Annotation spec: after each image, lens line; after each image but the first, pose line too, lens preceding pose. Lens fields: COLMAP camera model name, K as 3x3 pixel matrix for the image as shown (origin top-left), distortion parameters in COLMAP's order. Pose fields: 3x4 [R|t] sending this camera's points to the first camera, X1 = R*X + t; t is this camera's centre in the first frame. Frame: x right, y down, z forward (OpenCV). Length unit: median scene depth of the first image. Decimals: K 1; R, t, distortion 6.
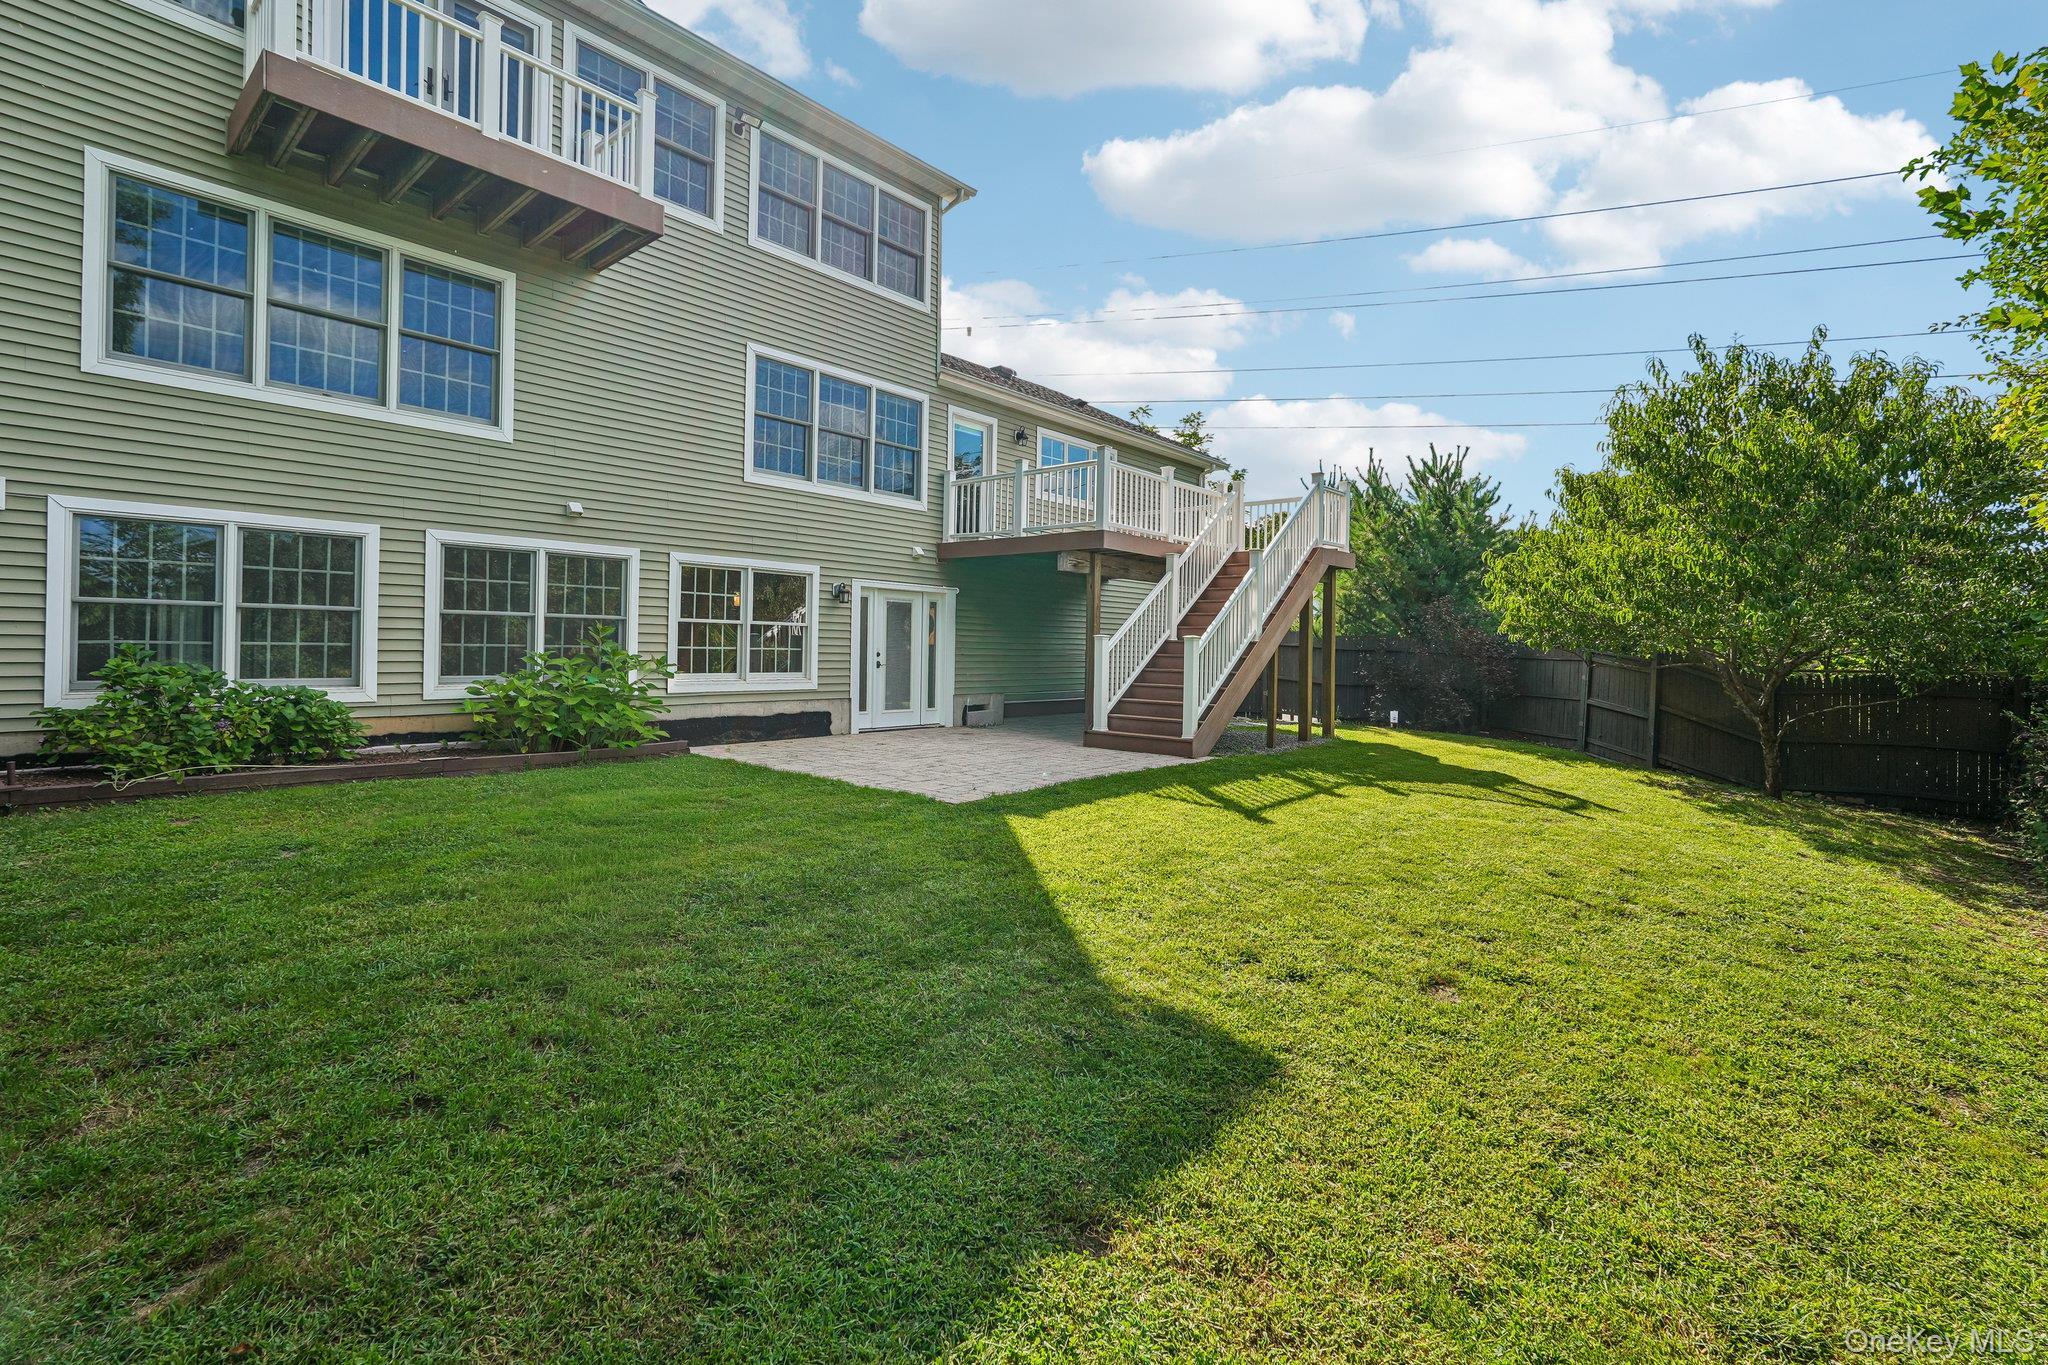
lens RADIAL K [[921.5, 0, 1016.1], [0, 921.5, 669.4], [0, 0, 1]] dist [0.001356, 0.001932]
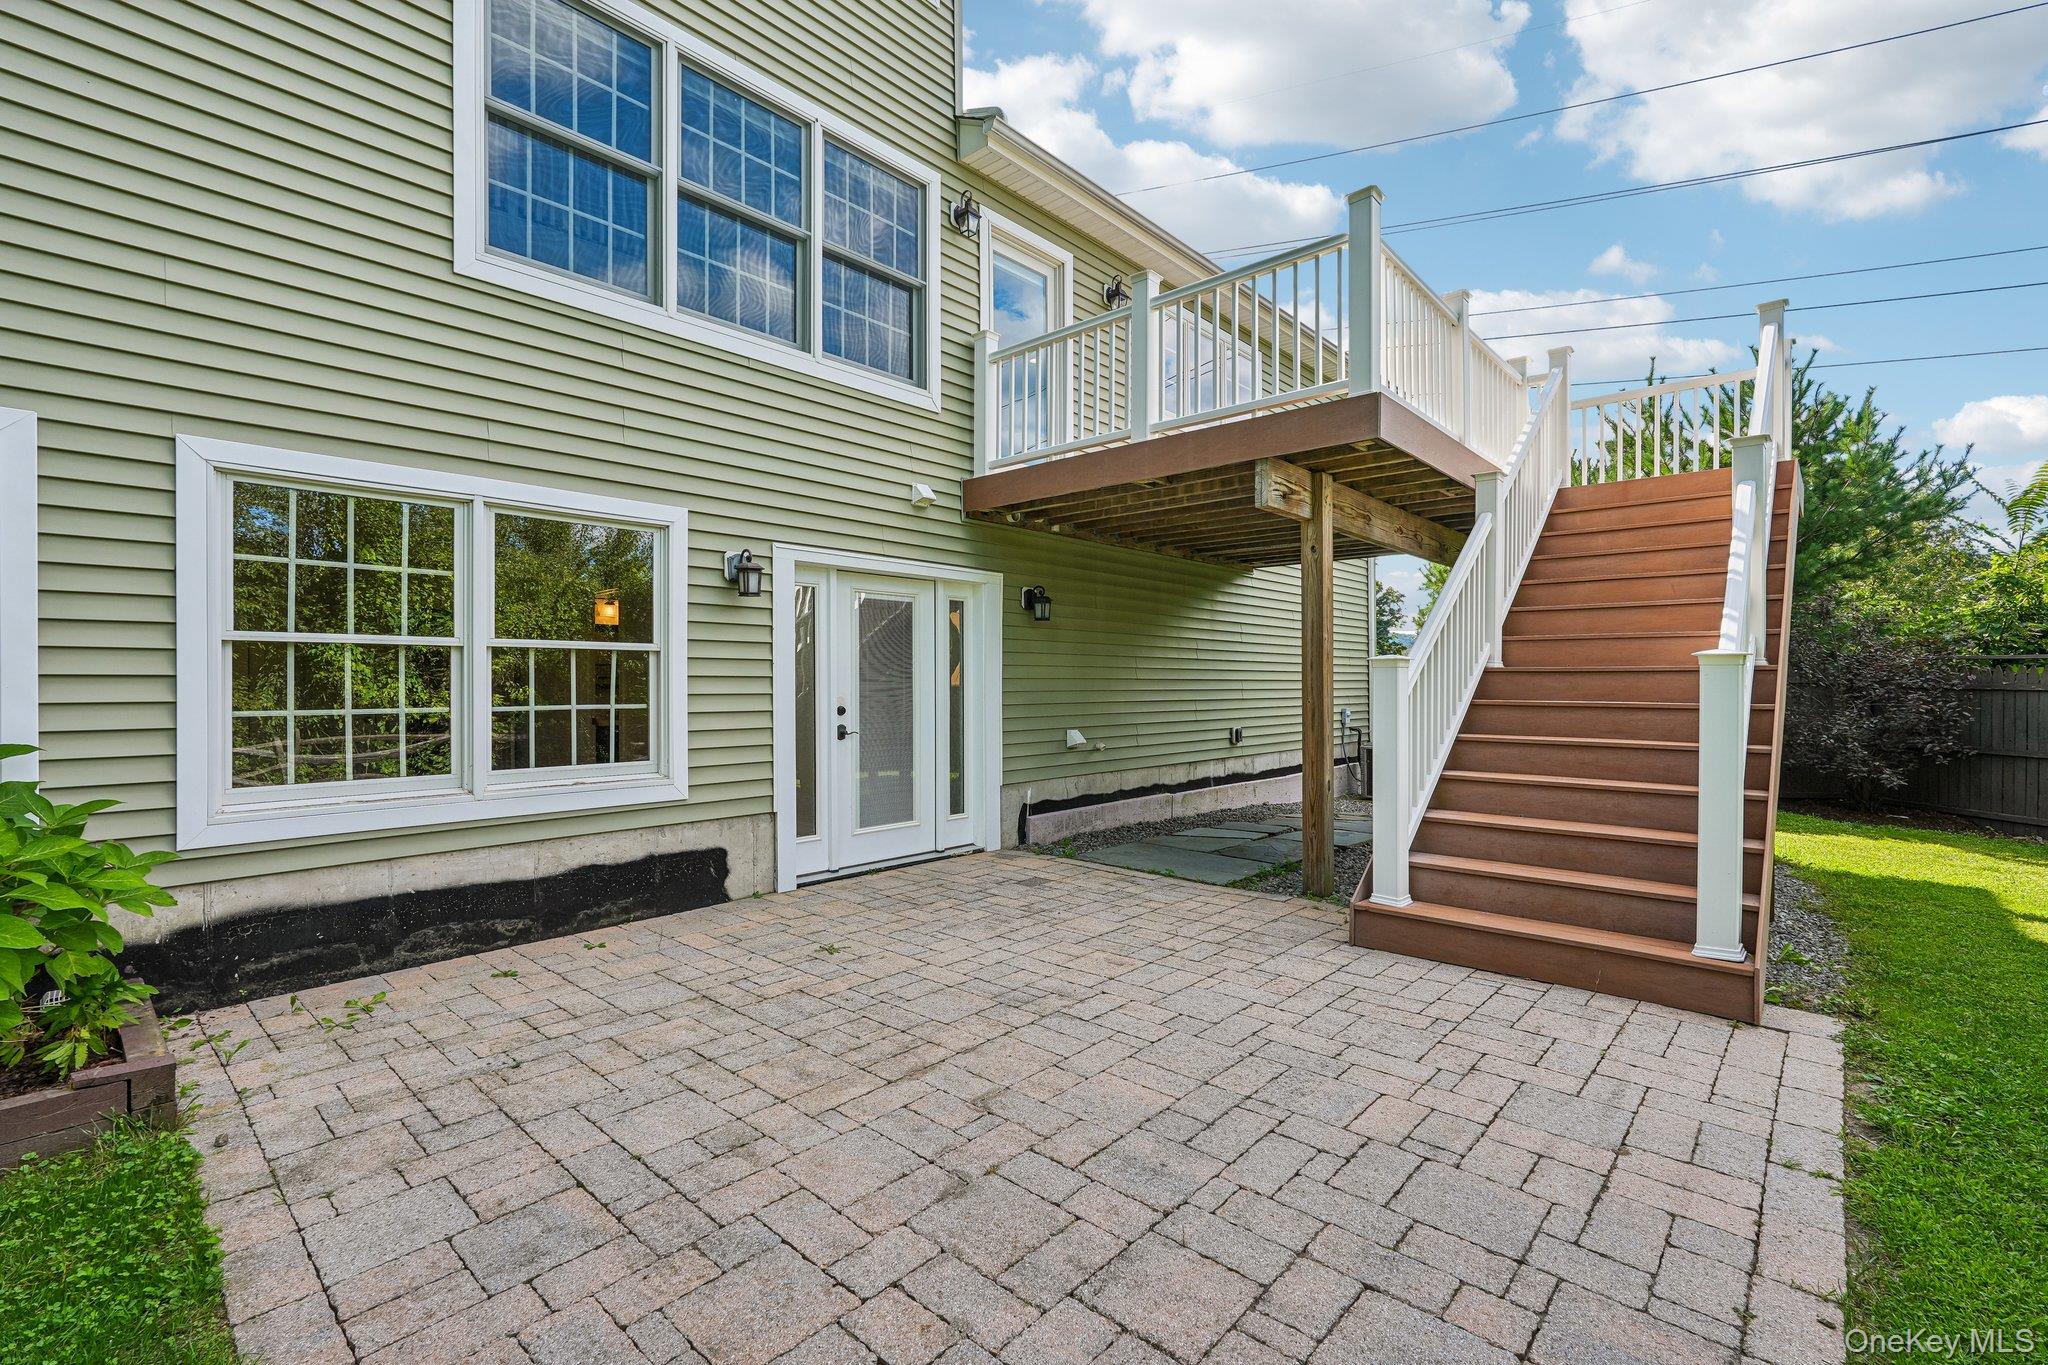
lens RADIAL K [[921.5, 0, 1030.6], [0, 921.5, 688.3], [0, 0, 1]] dist [0.001356, 0.001932]
pose [[0.999731, -0.018784, -0.013639, -0.047633], [0.018567, 0.999703, -0.015816, -0.018673], [0.013932, 0.015558, 0.999782, 0.541962]]
